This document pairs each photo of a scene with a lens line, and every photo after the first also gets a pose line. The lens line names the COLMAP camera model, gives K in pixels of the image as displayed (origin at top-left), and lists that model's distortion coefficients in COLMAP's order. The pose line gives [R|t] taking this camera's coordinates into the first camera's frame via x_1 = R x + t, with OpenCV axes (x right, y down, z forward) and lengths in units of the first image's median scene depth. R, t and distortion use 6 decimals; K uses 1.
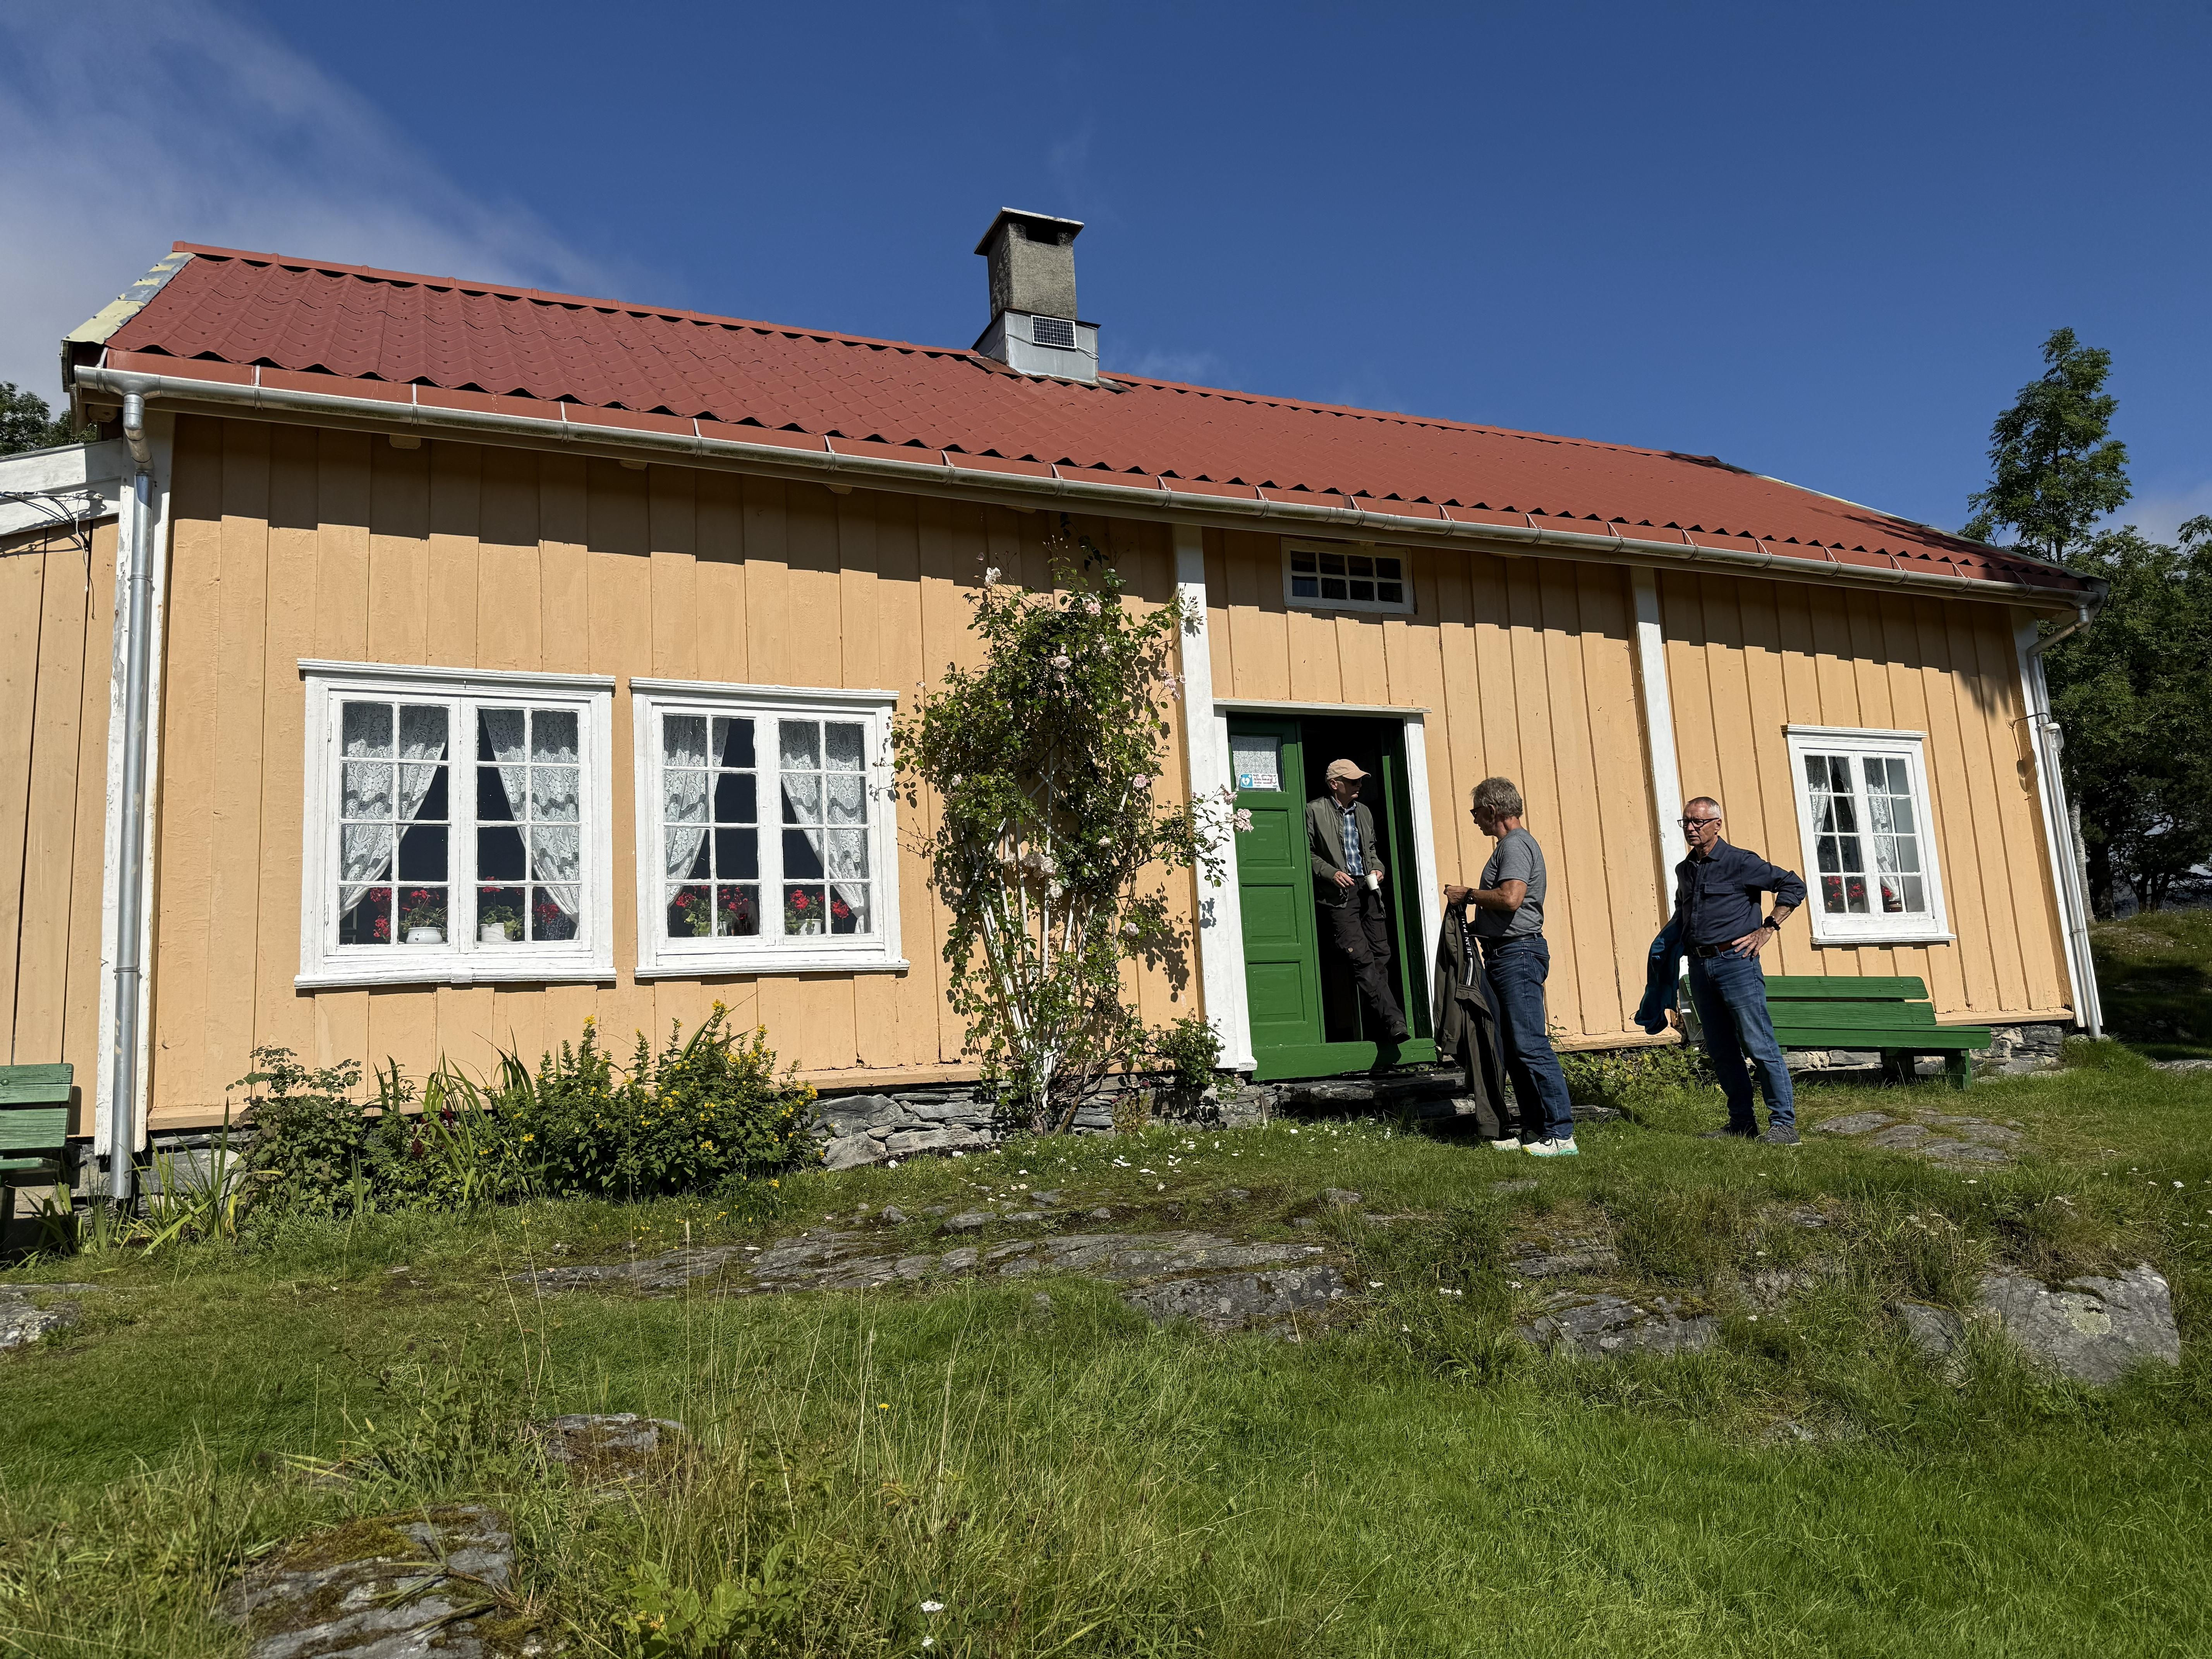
lens RADIAL K [[1544.6, 0, 1106.0], [0, 1544.6, 829.5], [0, 0, 1]] dist [0.094050, -0.155402]
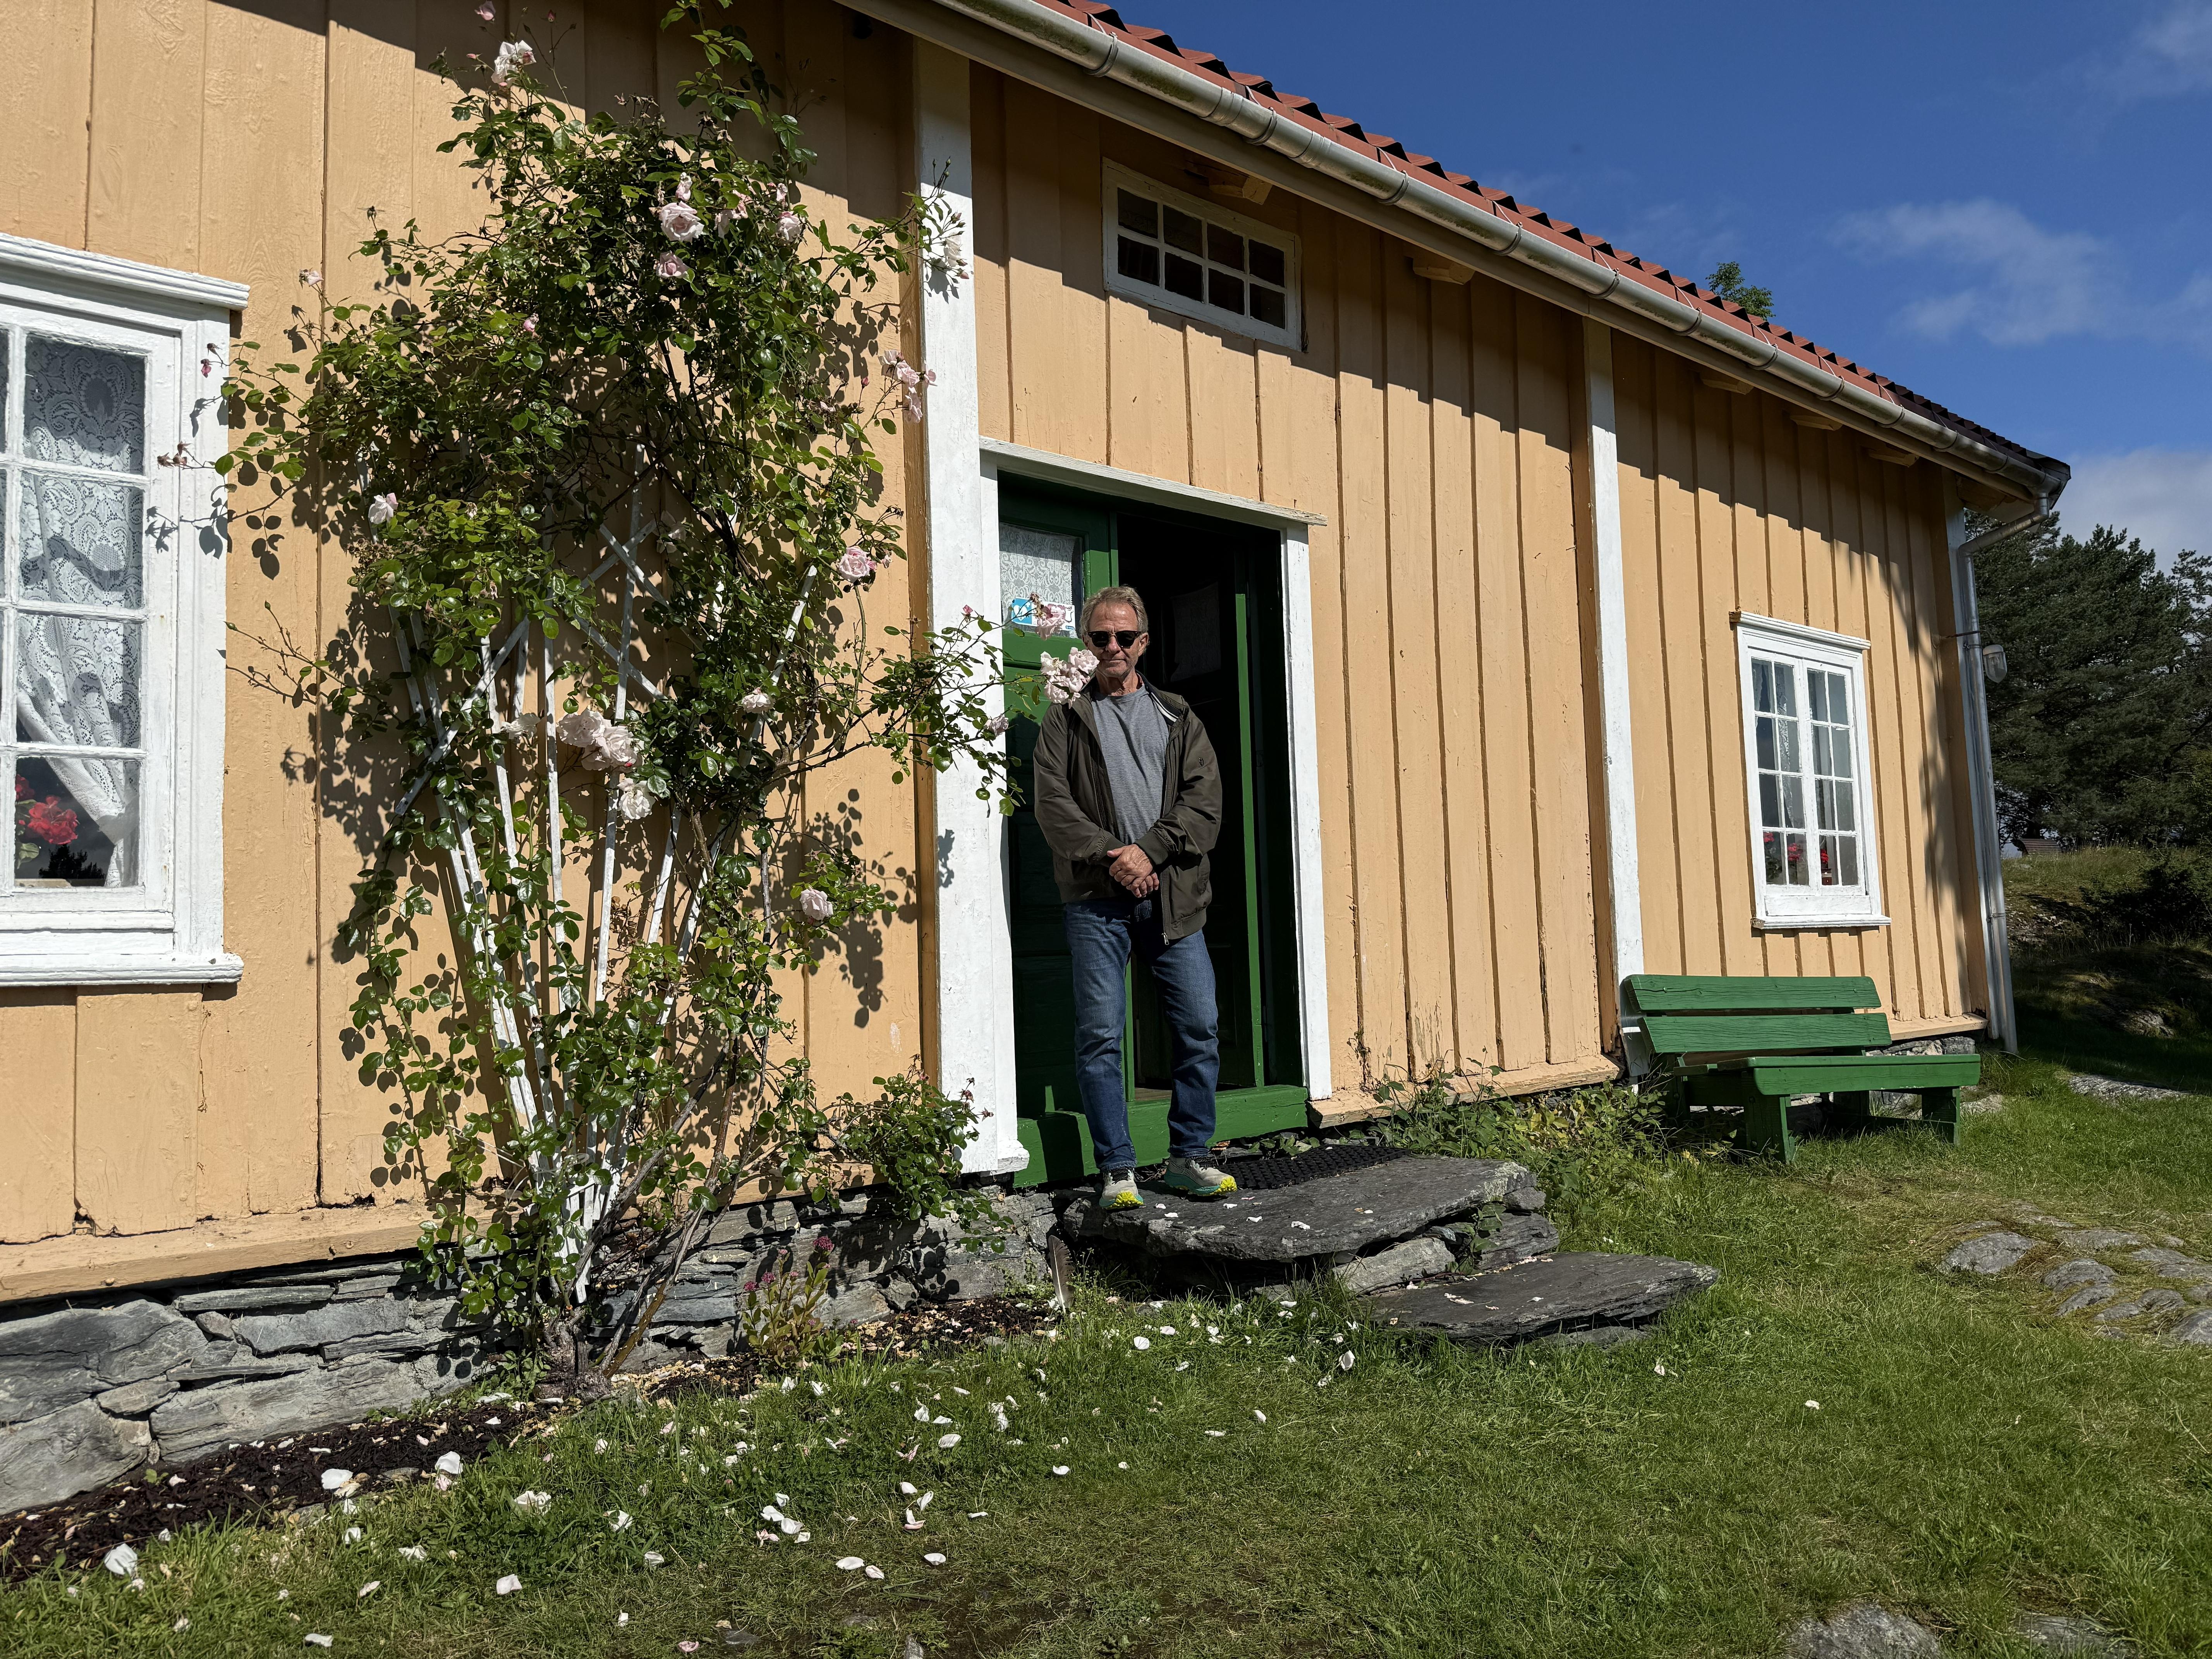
lens RADIAL K [[1544.6, 0, 1106.0], [0, 1544.6, 829.5], [0, 0, 1]] dist [0.094050, -0.155402]
pose [[0.962216, 0.049219, 0.267800, -0.020423], [-0.065881, 0.996387, 0.053589, 0.013942], [-0.264195, -0.069207, 0.961983, 0.517049]]
